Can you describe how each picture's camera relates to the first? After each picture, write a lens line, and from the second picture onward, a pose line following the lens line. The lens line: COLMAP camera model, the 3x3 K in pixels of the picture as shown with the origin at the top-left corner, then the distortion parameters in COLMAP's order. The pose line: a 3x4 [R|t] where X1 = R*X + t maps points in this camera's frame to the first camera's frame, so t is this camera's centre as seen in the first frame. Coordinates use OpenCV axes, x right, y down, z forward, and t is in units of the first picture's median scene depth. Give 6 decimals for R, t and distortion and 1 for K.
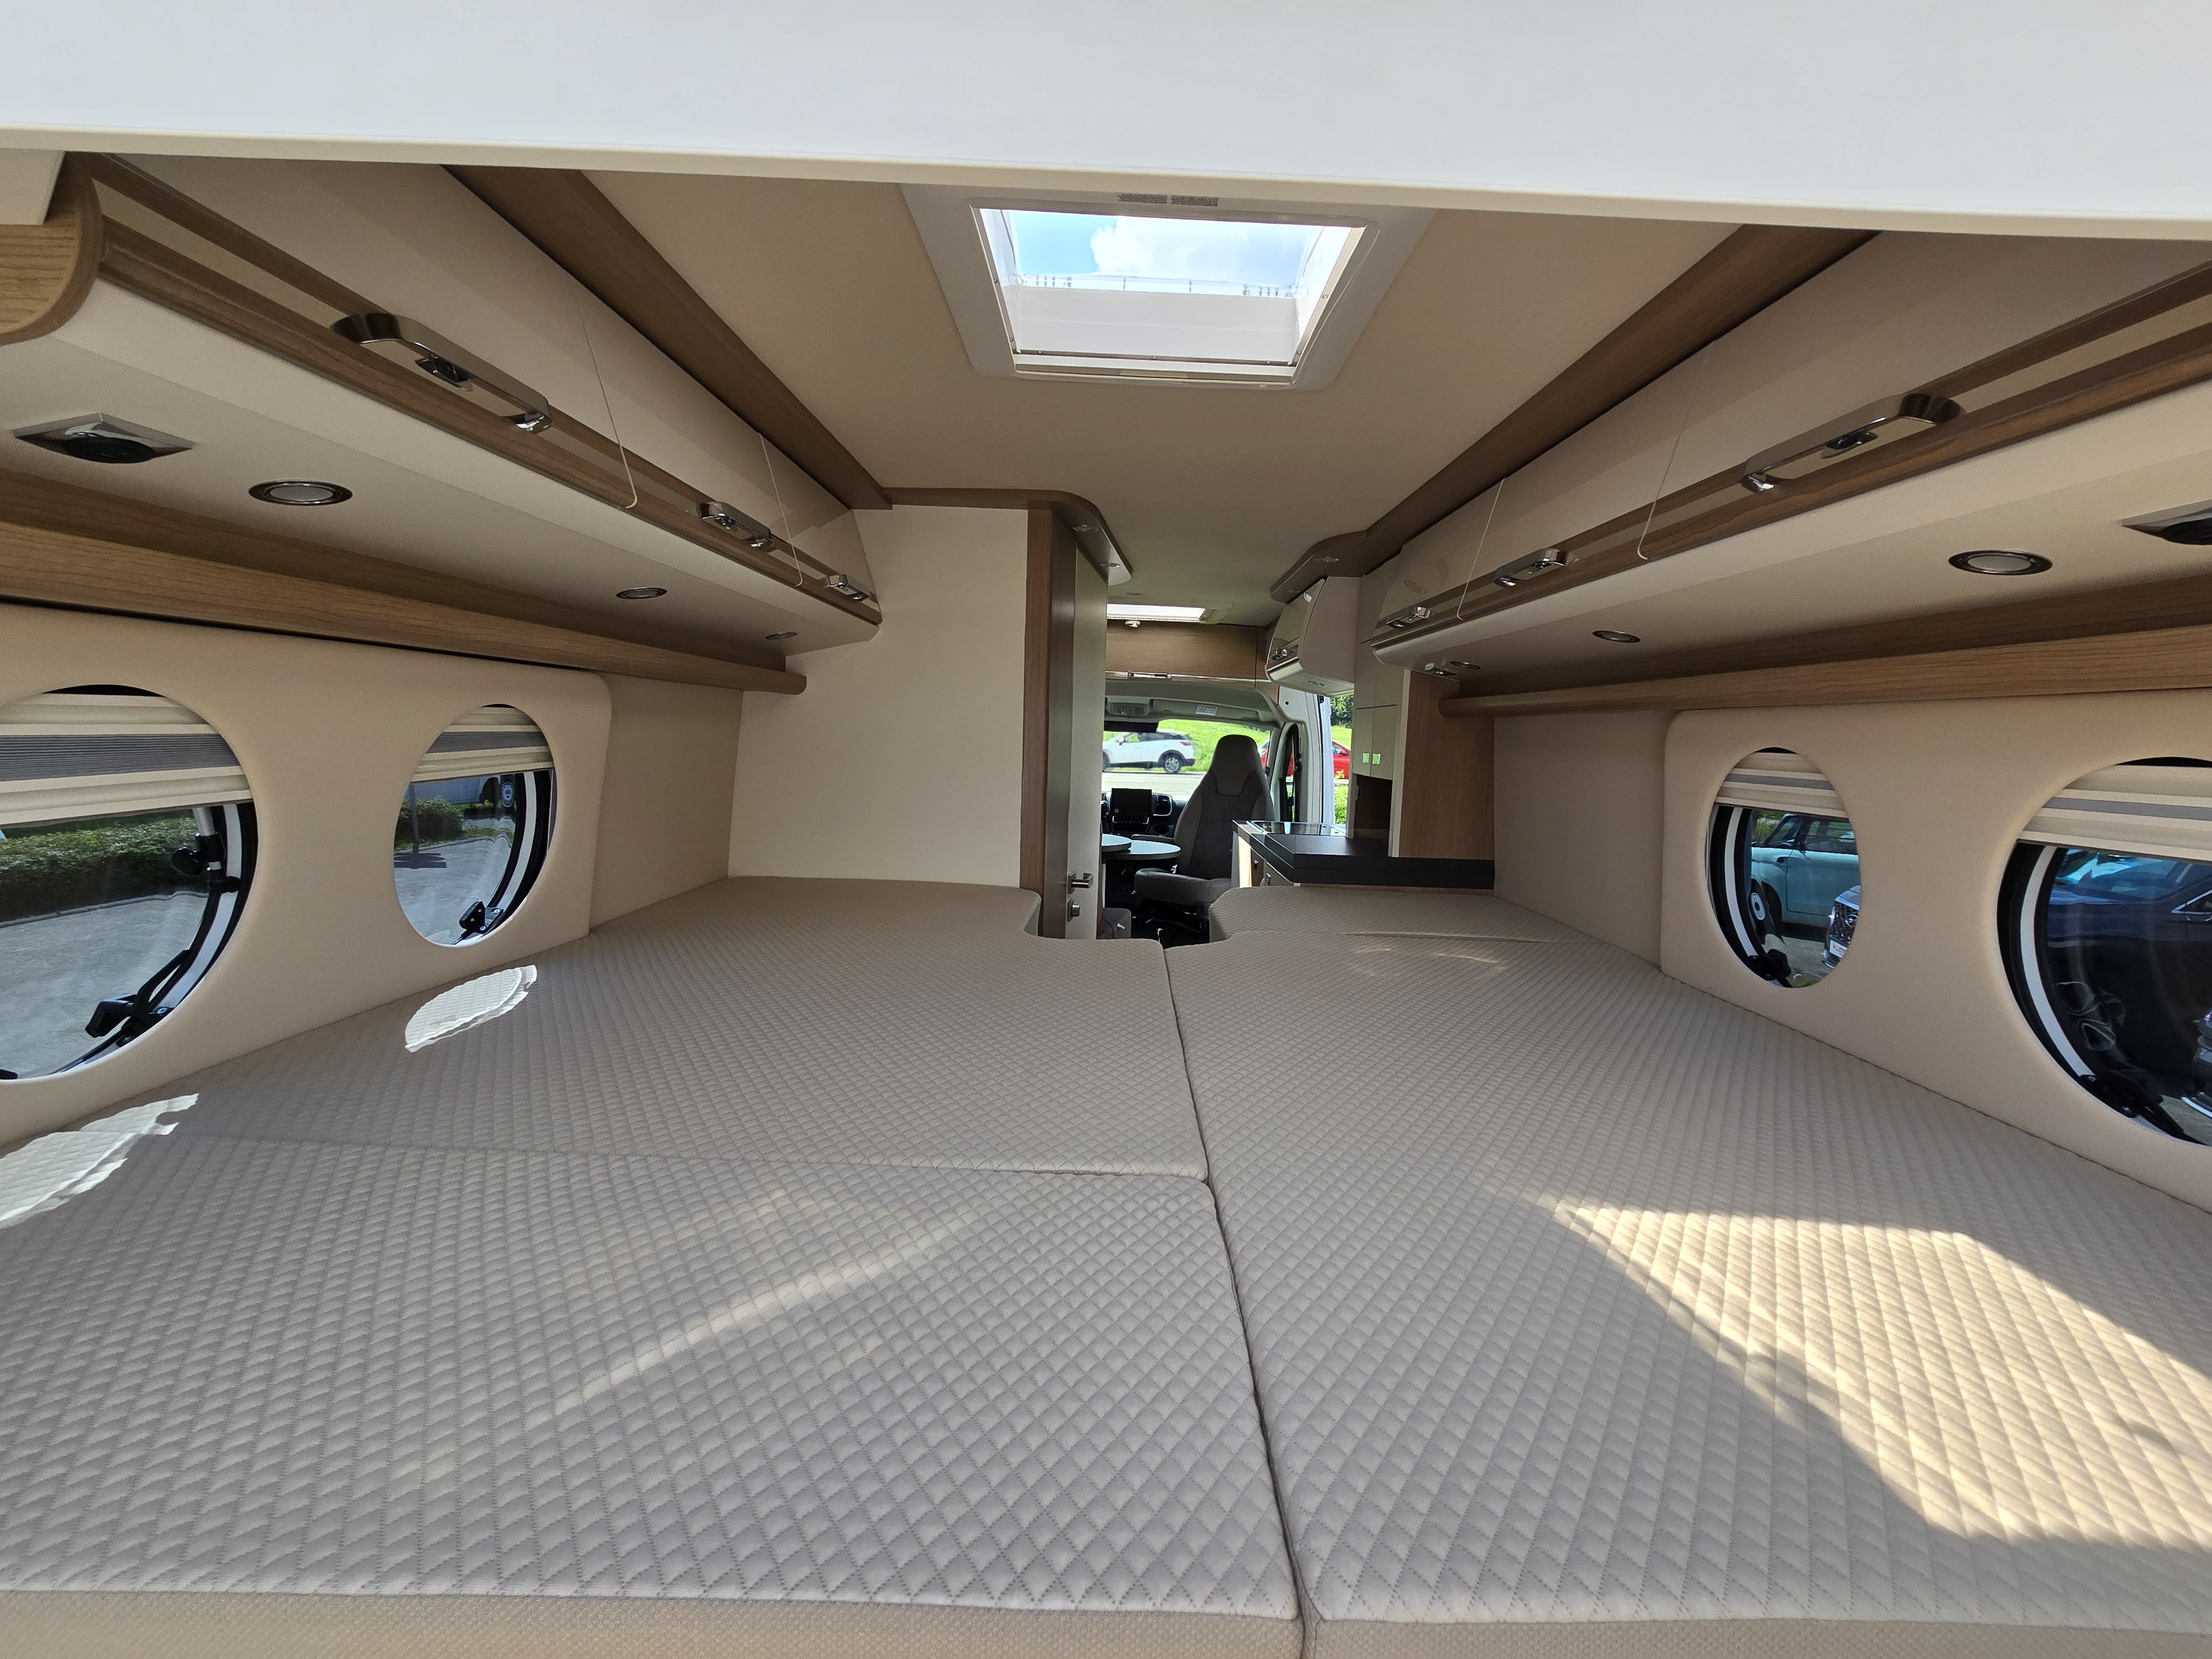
lens RADIAL K [[892.6, 0, 1116.2], [0, 892.6, 830.2], [0, 0, 1]] dist [-0.003666, 0.001251]
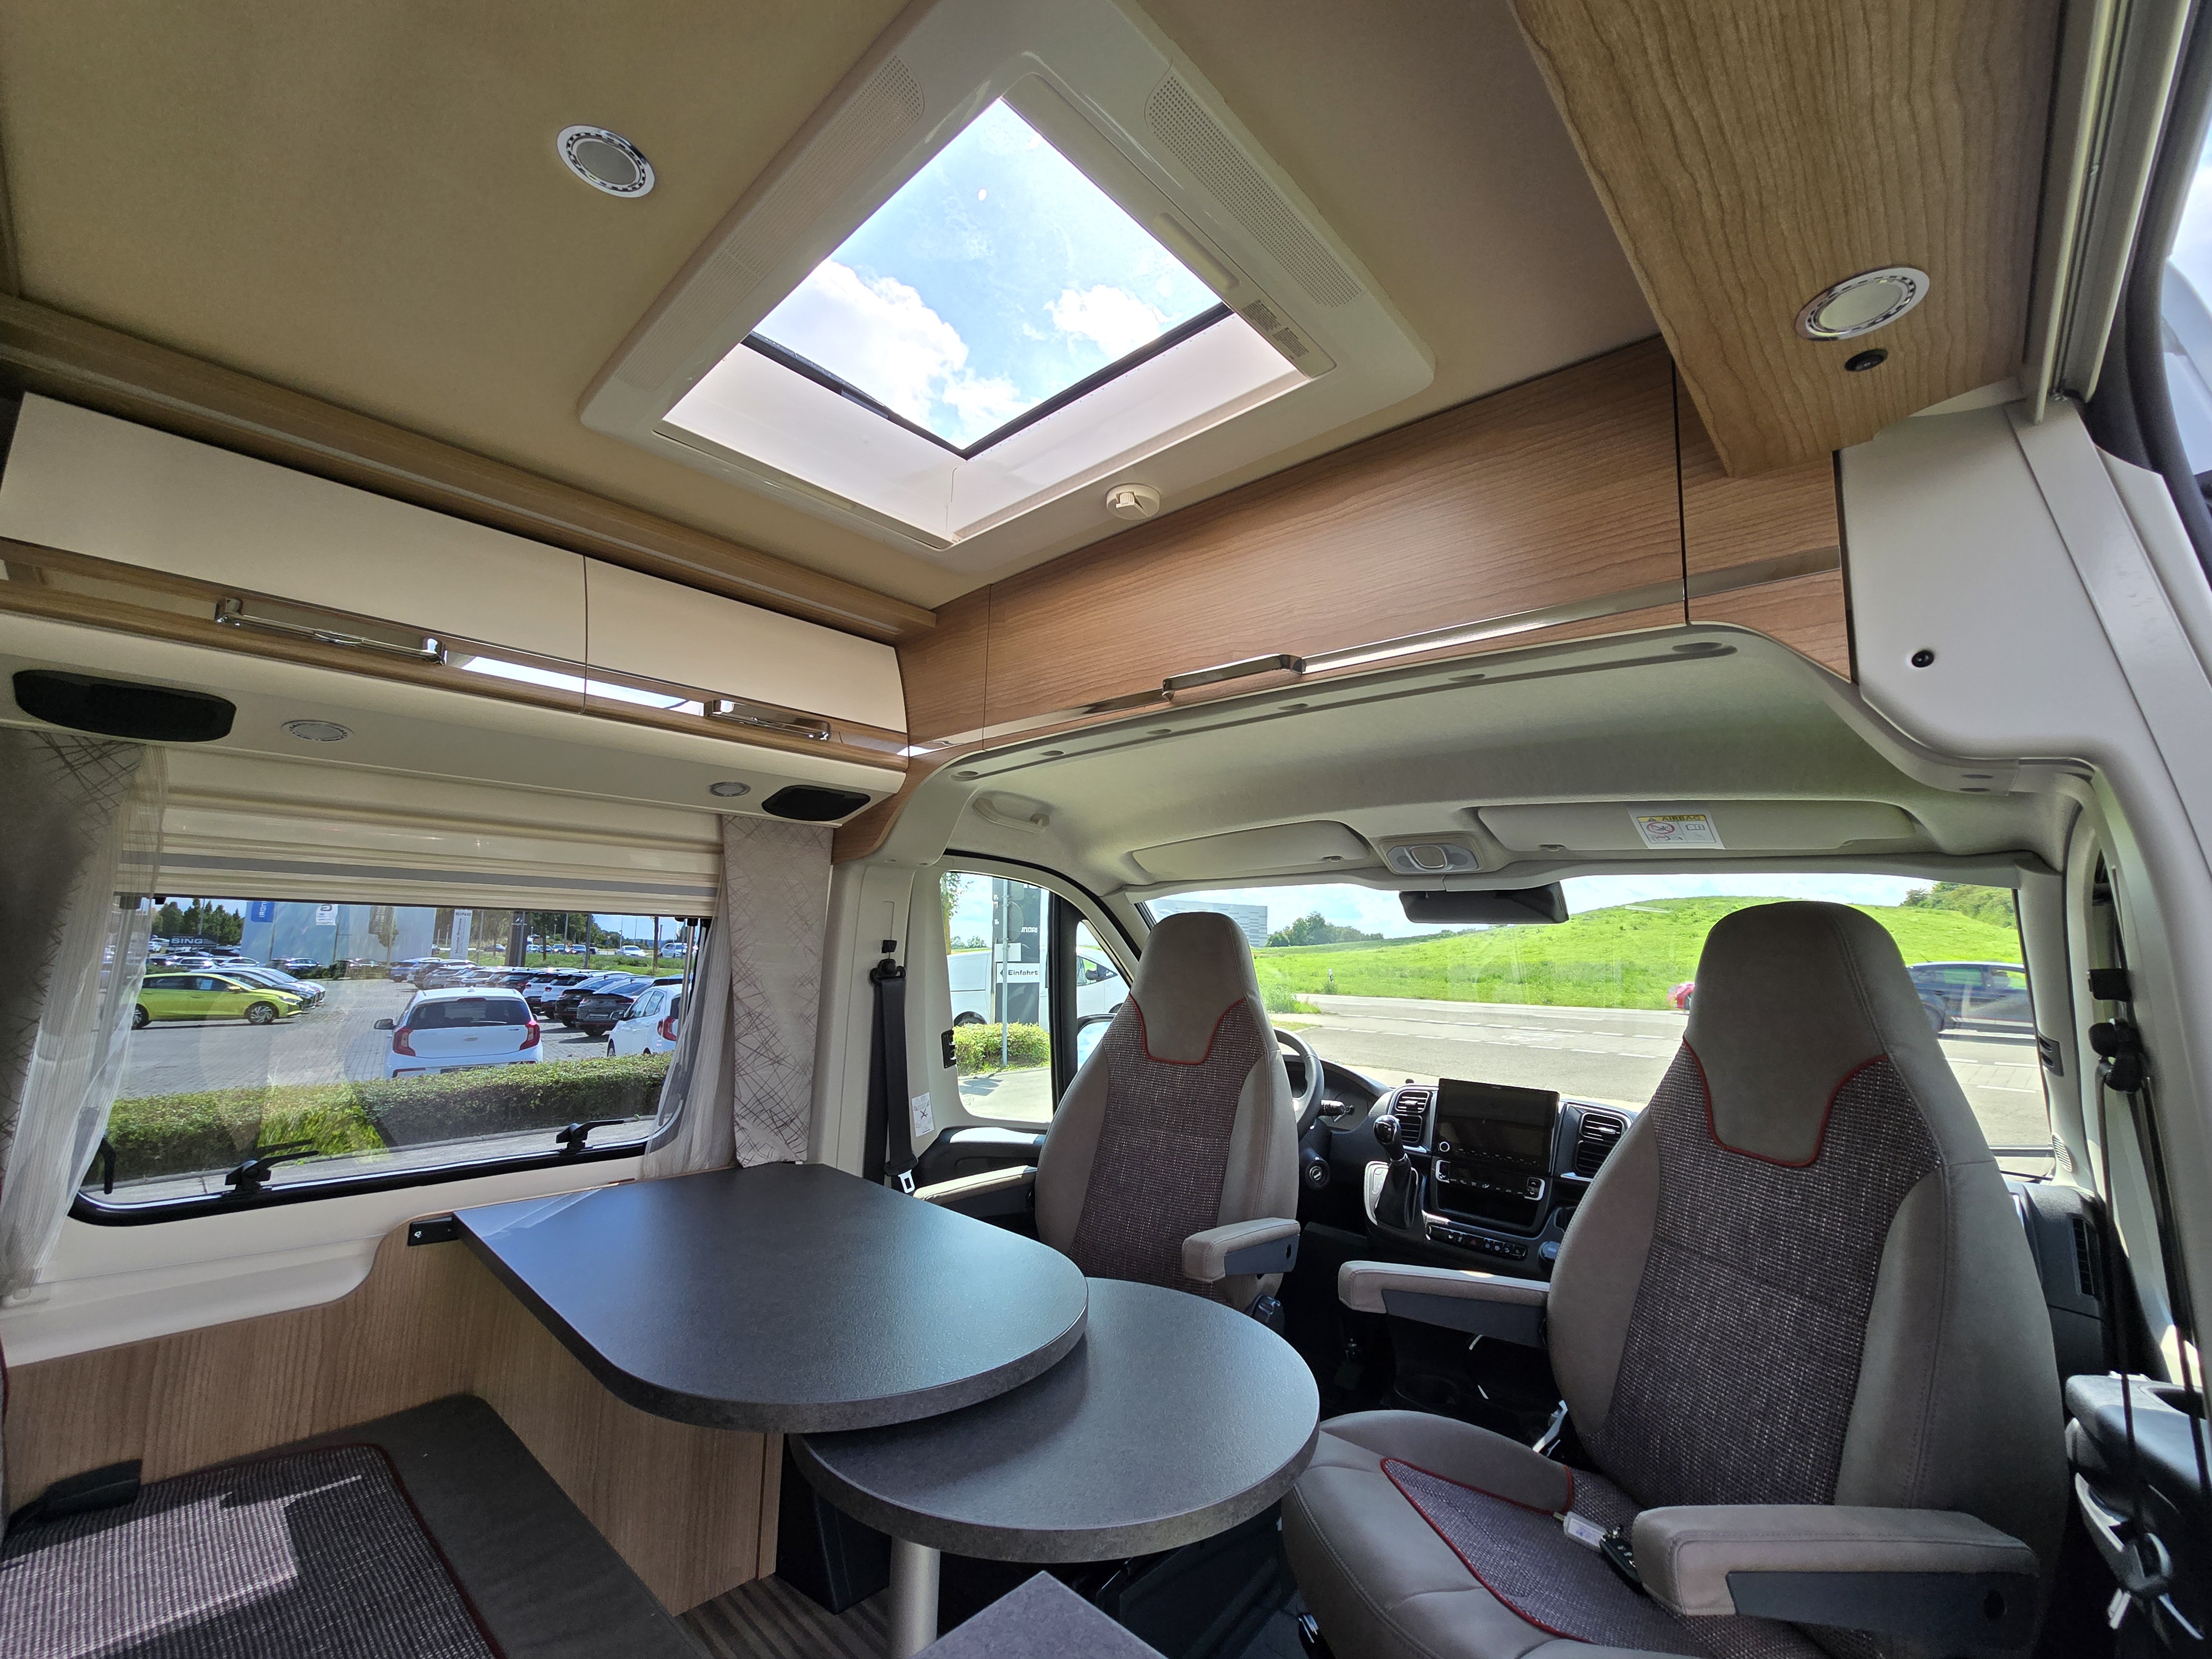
lens RADIAL K [[892.6, 0, 1116.2], [0, 892.6, 830.2], [0, 0, 1]] dist [-0.003666, 0.001251]
pose [[0.736508, -0.103222, -0.668507, 0.357536], [-0.075643, 0.969521, -0.233038, -0.119246], [0.672186, 0.222202, 0.706252, 1.504517]]
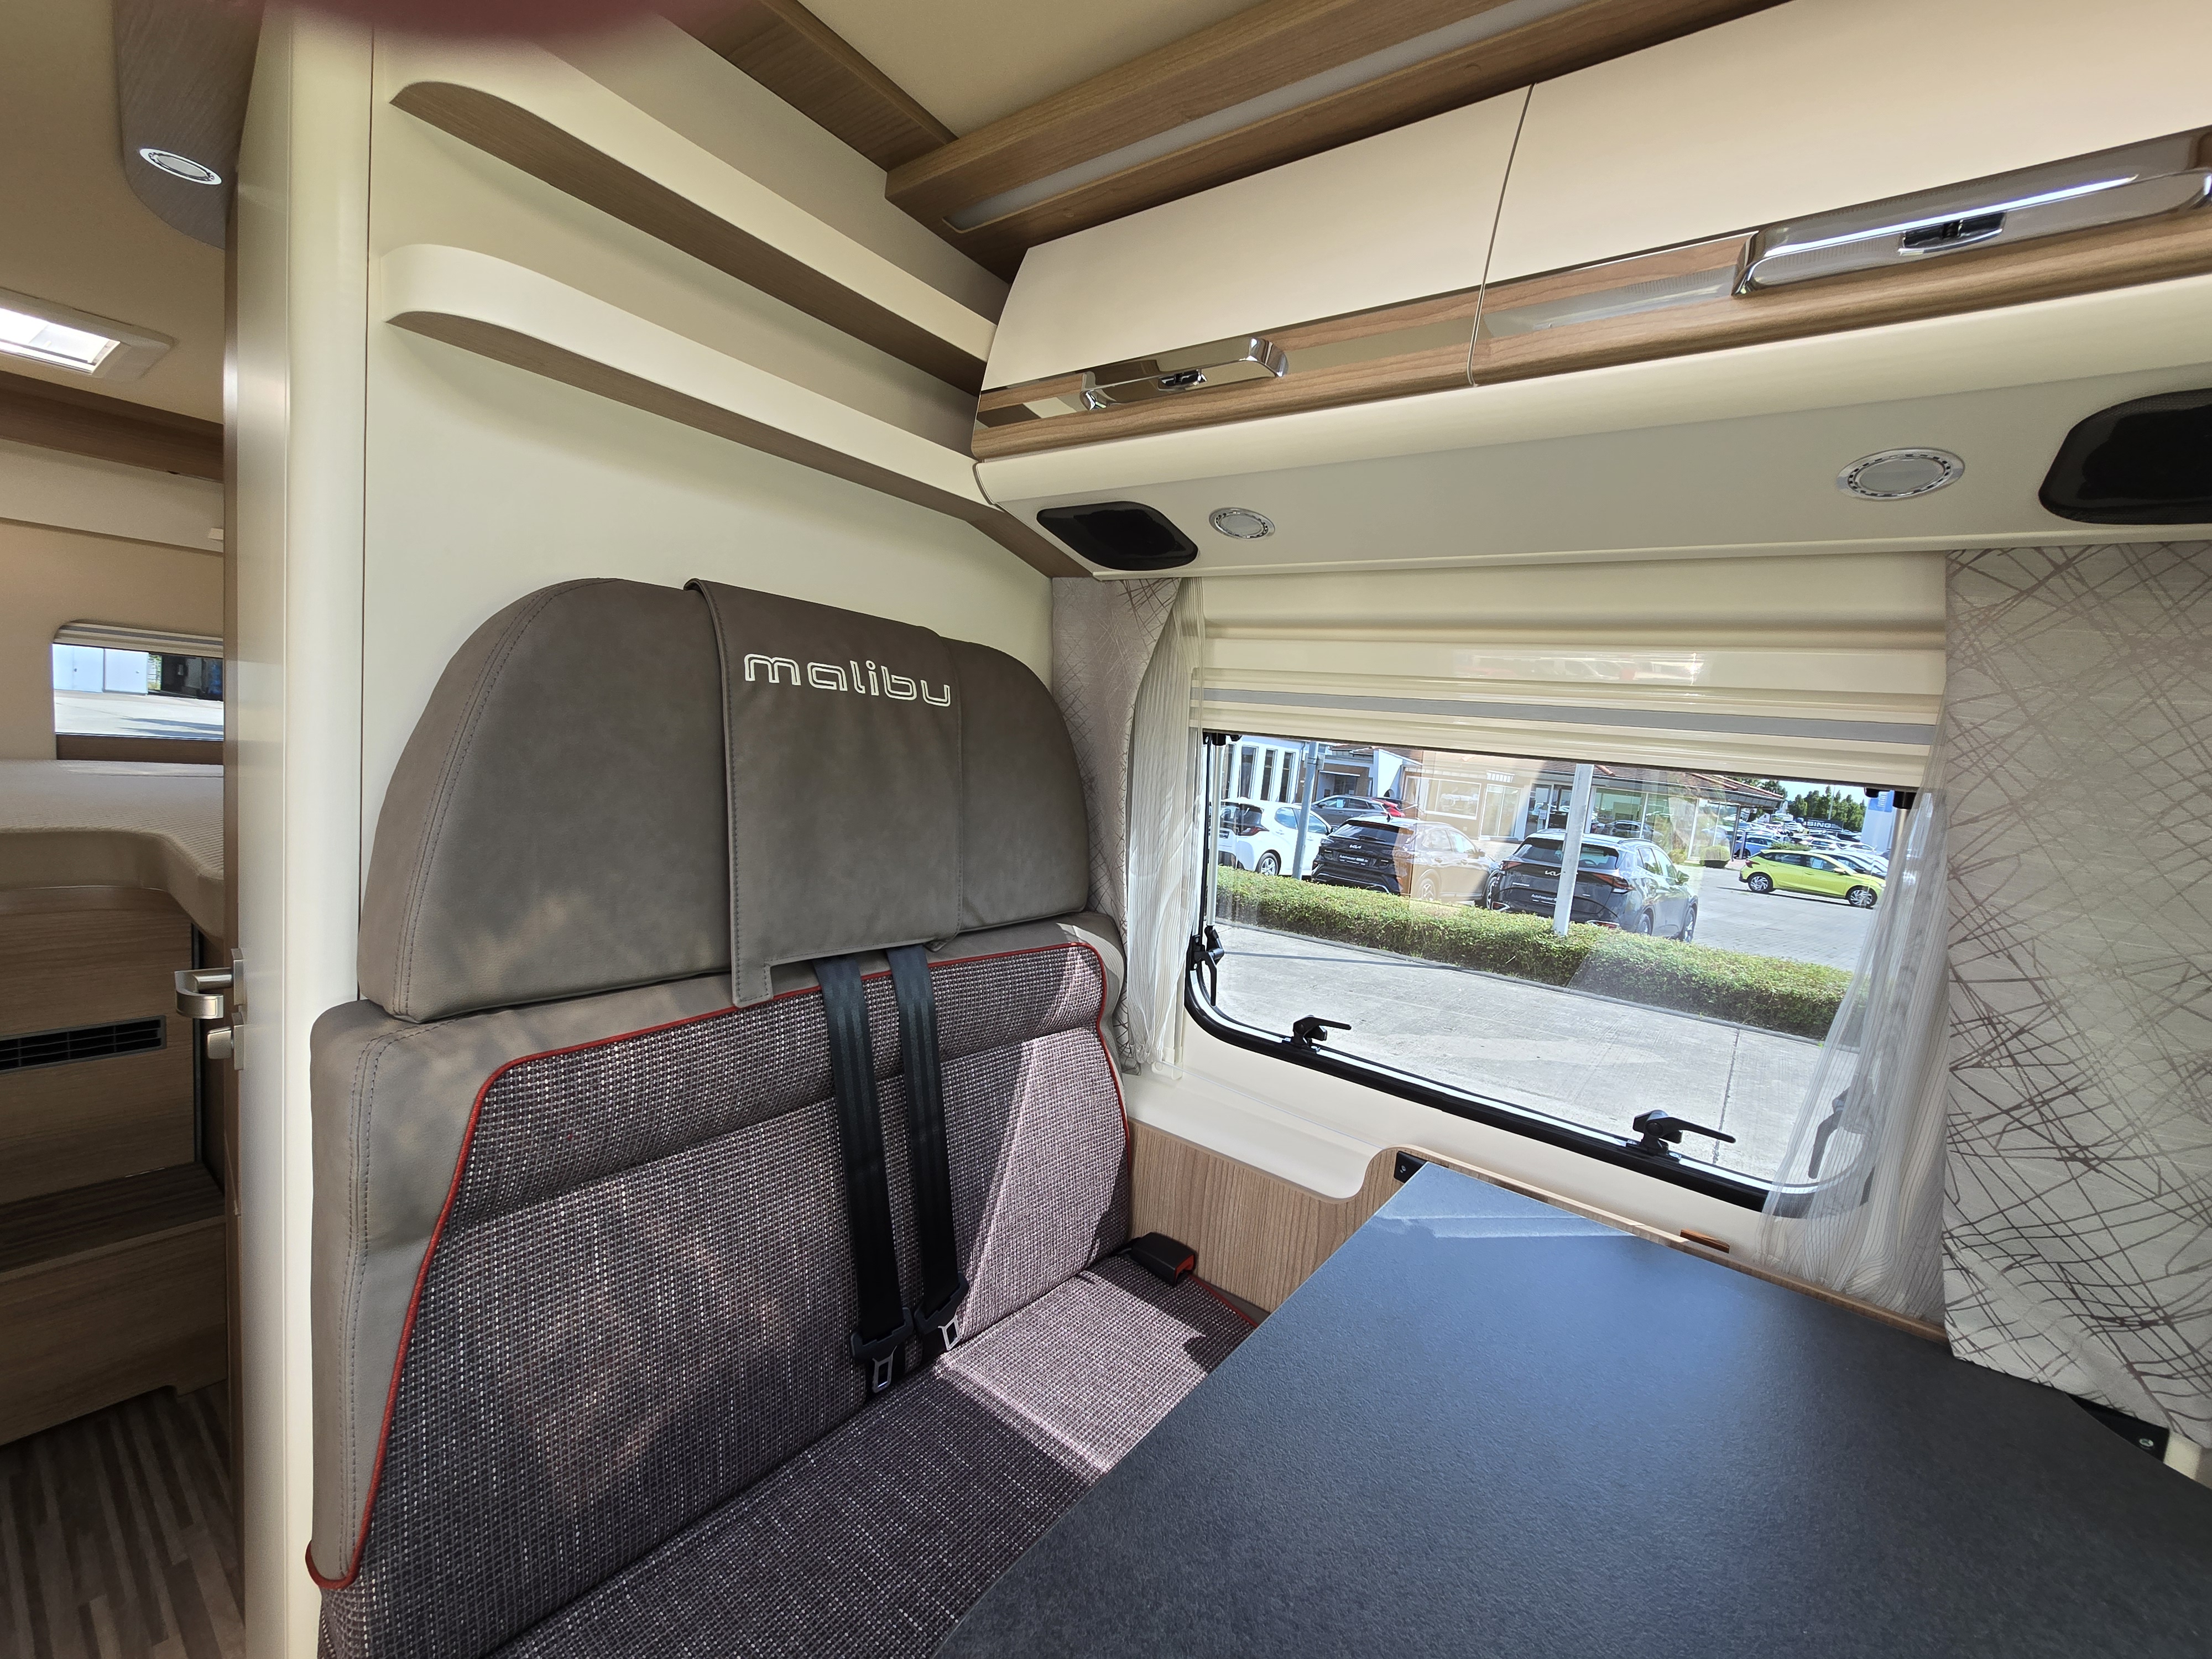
lens RADIAL K [[906.6, 0, 1120.5], [0, 906.6, 831.2], [0, 0, 1]] dist [-0.001890, 0.000062]
pose [[-0.585820, -0.010716, -0.810370, 0.066357], [-0.207198, 0.968662, 0.136975, -0.164285], [0.783507, 0.248150, -0.569682, 1.774207]]
